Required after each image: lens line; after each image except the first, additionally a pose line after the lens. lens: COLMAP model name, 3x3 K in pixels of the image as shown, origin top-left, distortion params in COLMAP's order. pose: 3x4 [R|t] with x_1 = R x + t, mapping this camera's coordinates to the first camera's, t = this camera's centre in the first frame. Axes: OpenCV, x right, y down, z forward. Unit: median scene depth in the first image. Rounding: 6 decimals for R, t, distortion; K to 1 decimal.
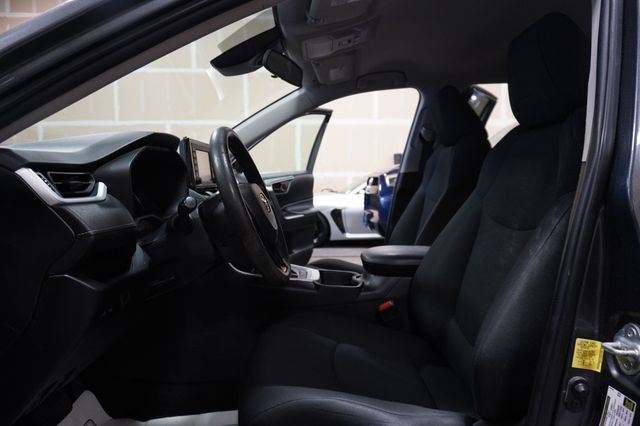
lens RADIAL K [[419.4, 0, 320.0], [0, 419.4, 213.0], [0, 0, 1]] dist [-0.002954, -0.001338]
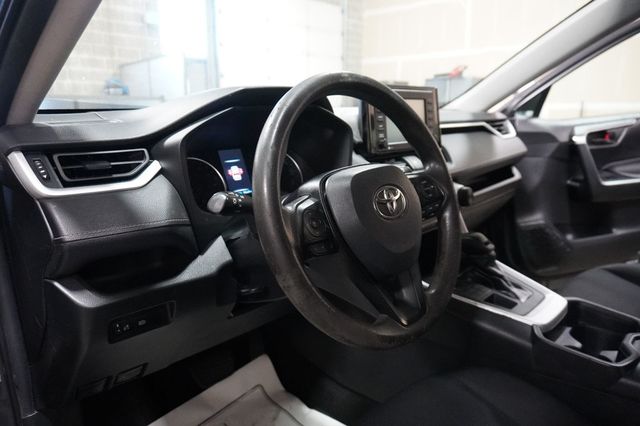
lens RADIAL K [[419.4, 0, 320.0], [0, 419.4, 213.0], [0, 0, 1]] dist [-0.002954, -0.001338]
pose [[0.709639, 0.151763, -0.688026, 0.157149], [-0.047089, 0.984559, 0.168603, -0.076359], [0.702990, -0.087249, 0.705828, 0.399342]]
